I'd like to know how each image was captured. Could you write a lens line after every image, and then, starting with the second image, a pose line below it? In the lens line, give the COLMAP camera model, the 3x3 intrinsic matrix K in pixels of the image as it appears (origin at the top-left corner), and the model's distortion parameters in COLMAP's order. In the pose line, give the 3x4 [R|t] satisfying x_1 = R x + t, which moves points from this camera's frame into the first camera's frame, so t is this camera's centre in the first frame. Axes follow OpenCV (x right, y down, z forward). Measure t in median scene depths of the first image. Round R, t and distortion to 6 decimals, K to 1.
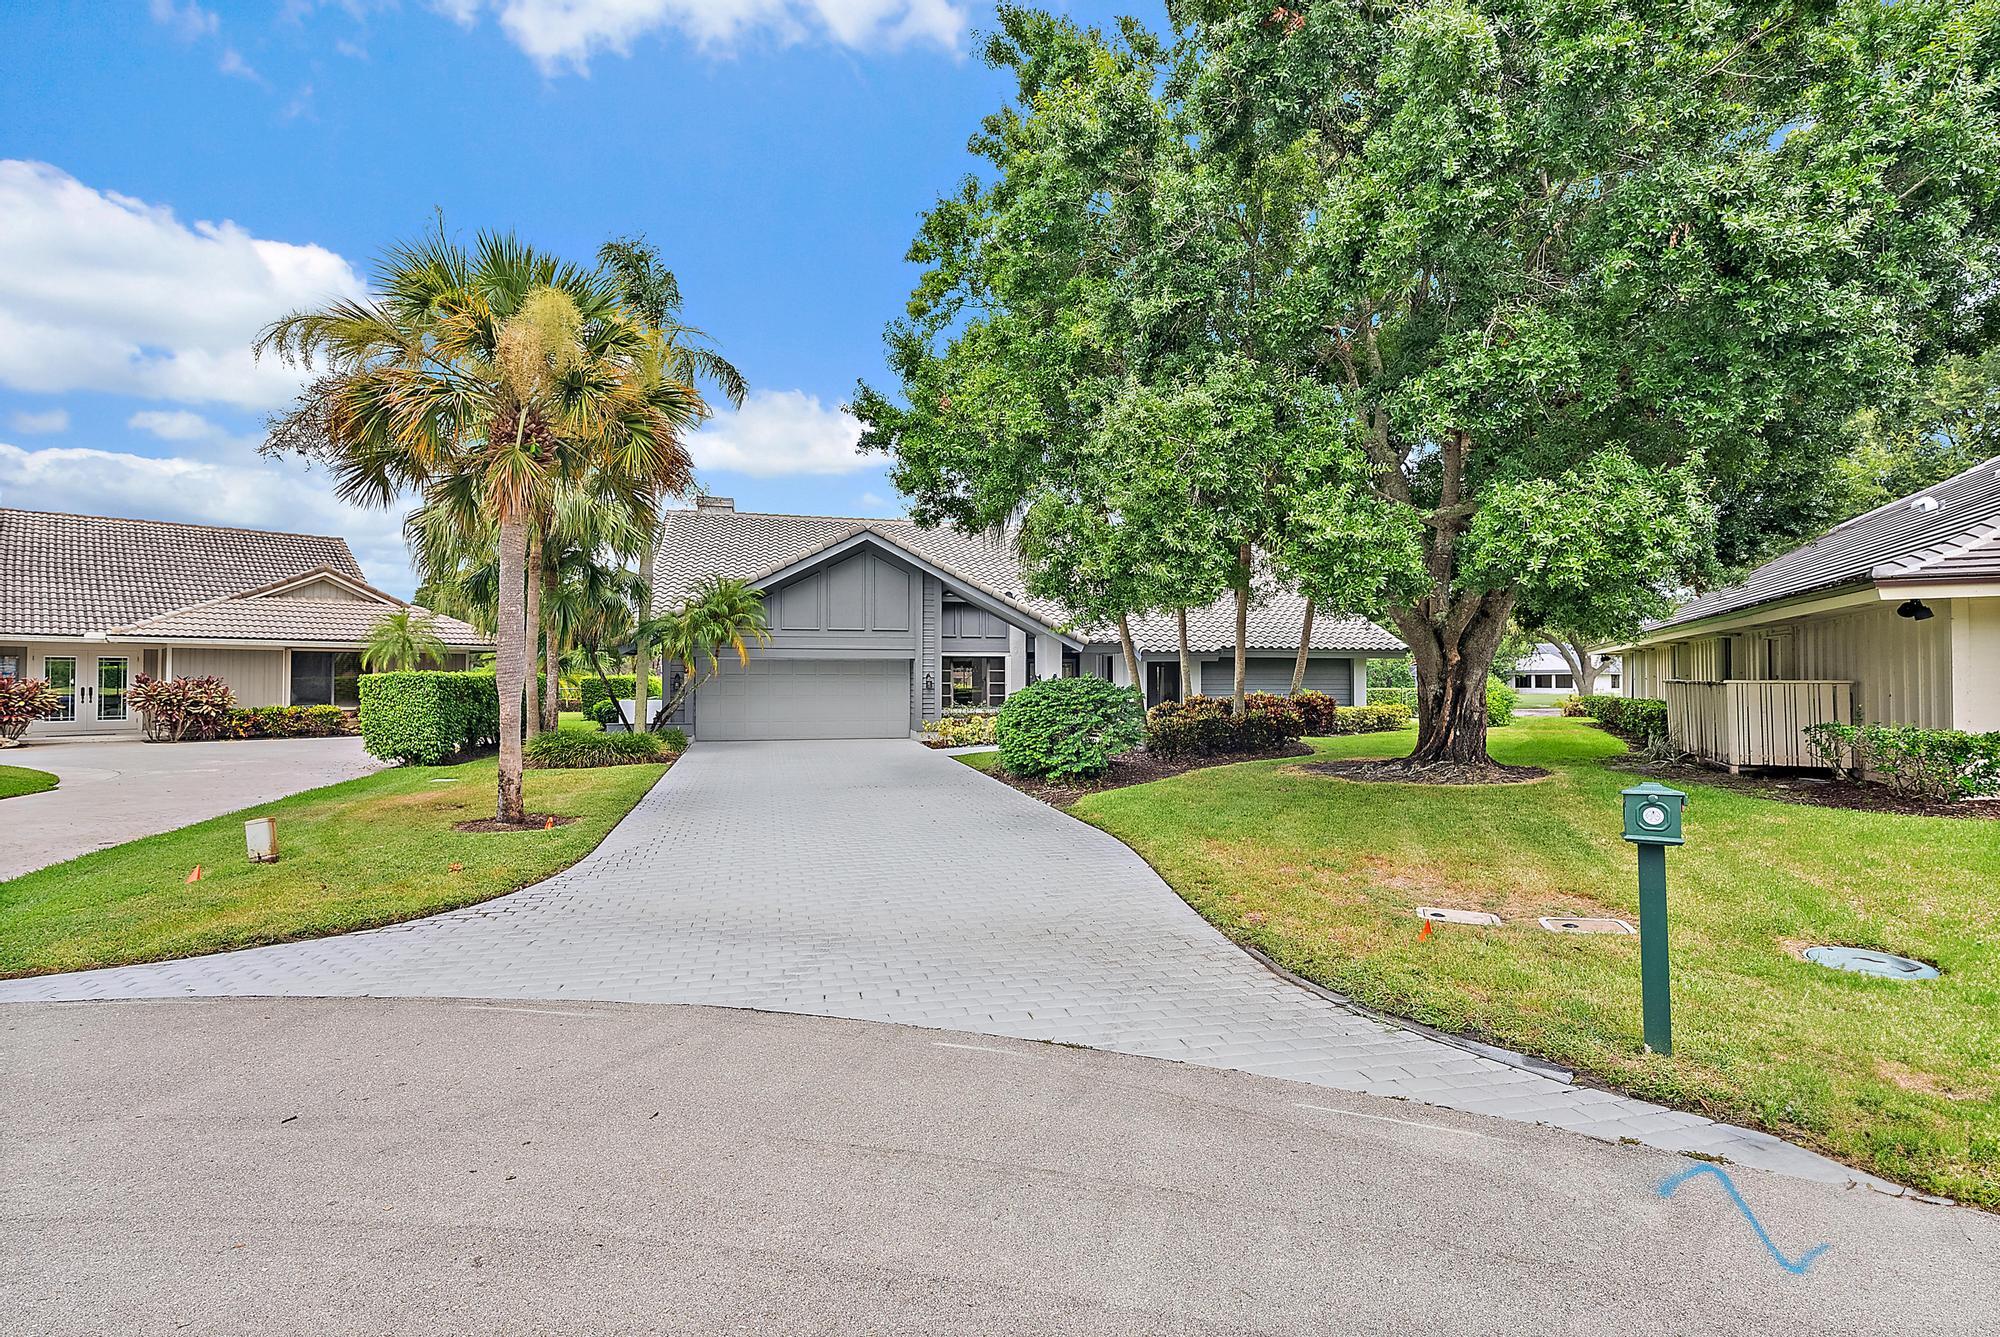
lens RADIAL K [[926.5, 0, 1000.9], [0, 926.5, 669.4], [0, 0, 1]] dist [0.010122, -0.002599]
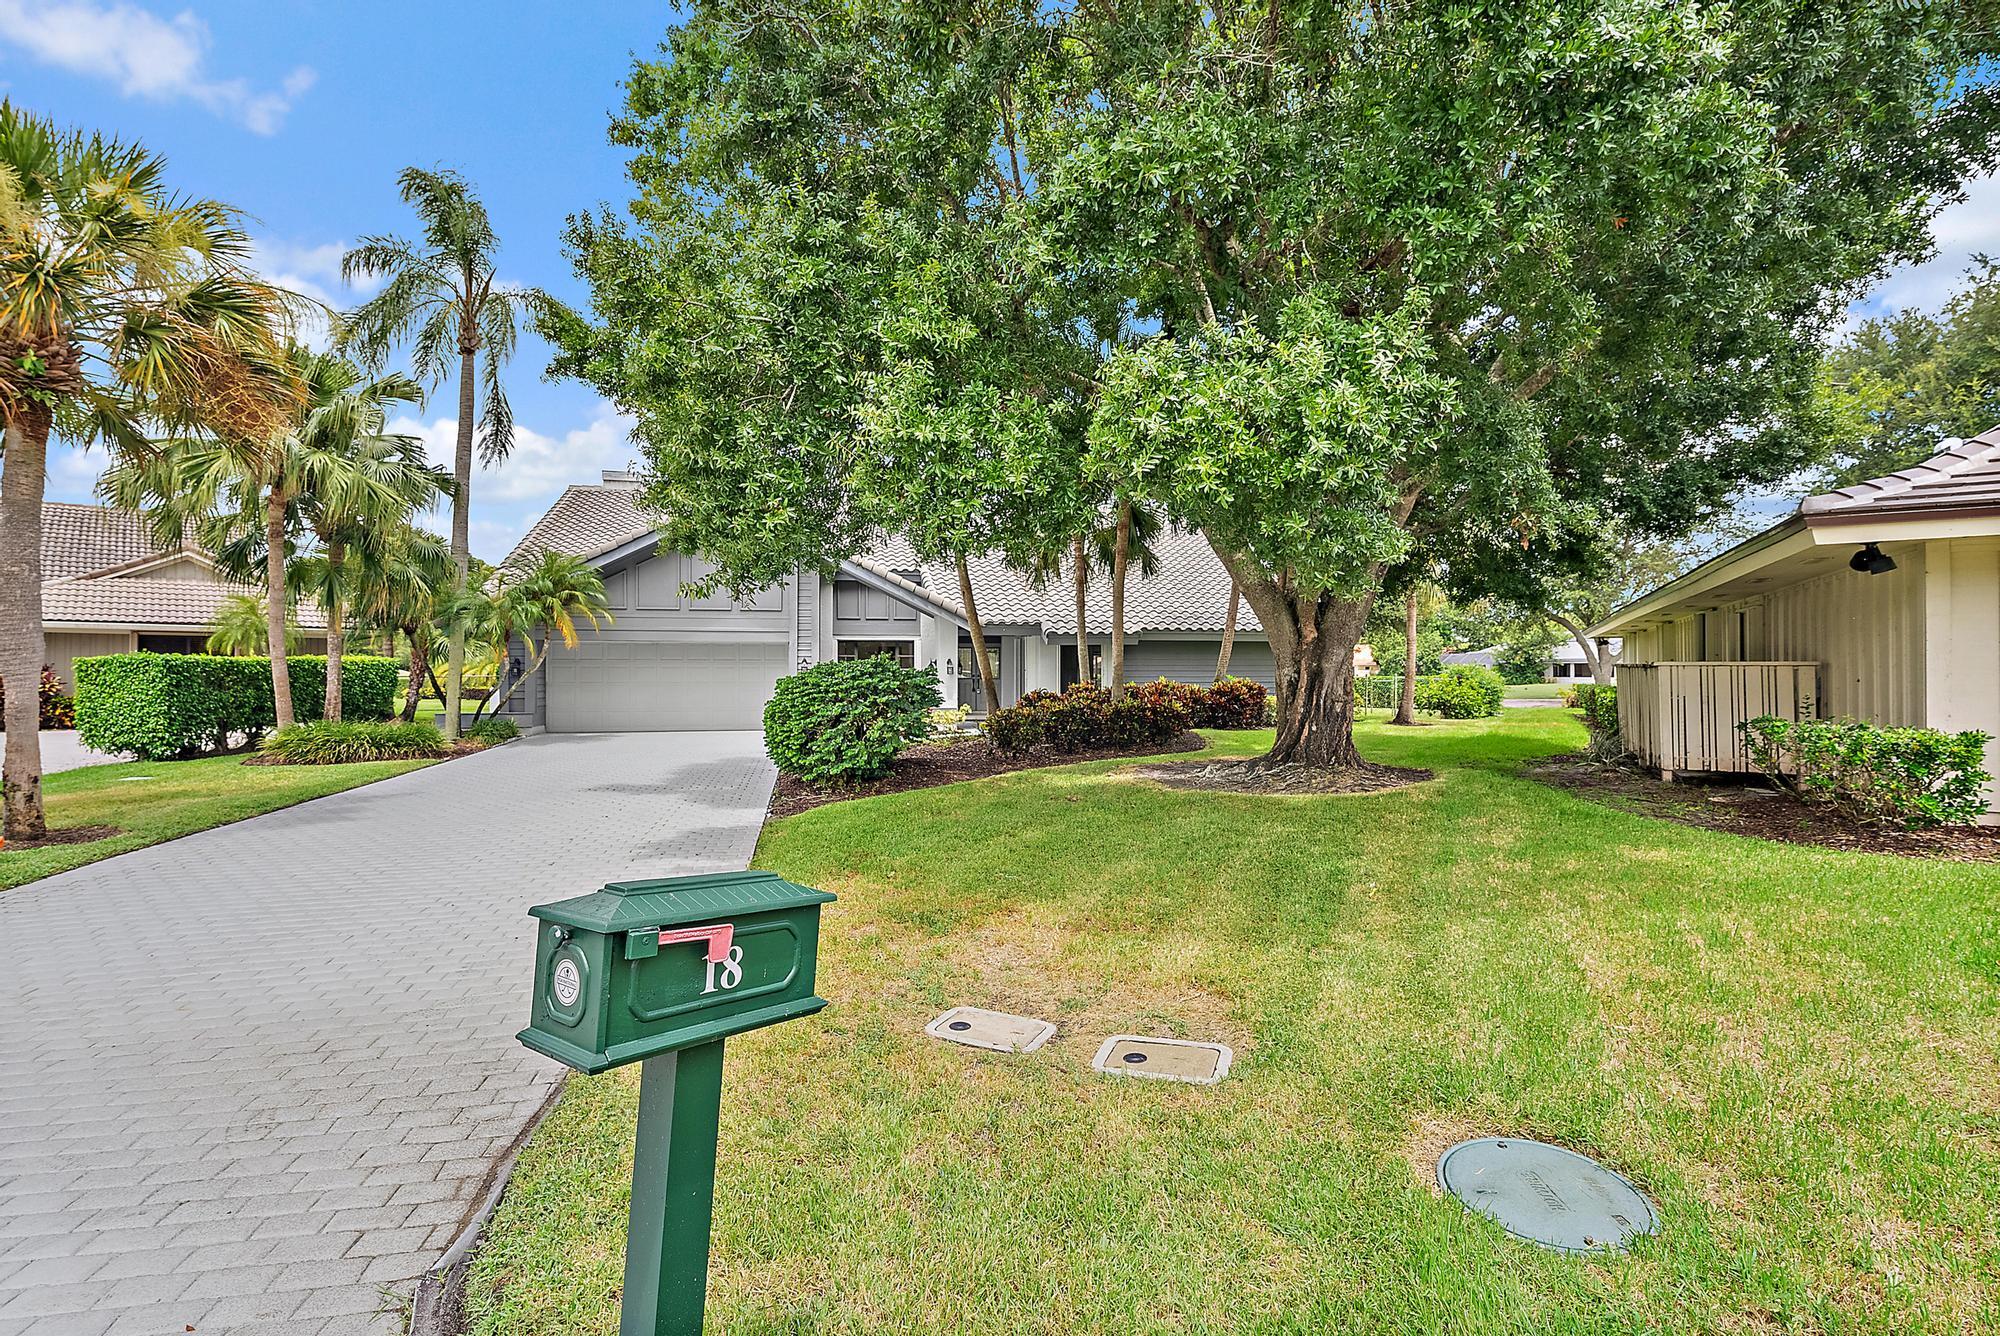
lens RADIAL K [[926.5, 0, 997.1], [0, 926.5, 669.9], [0, 0, 1]] dist [0.010122, -0.002599]
pose [[0.998721, 0.000078, -0.050552, 0.257961], [0.000504, 0.999934, 0.011501, 0.008982], [0.050550, -0.011512, 0.998655, 0.186740]]
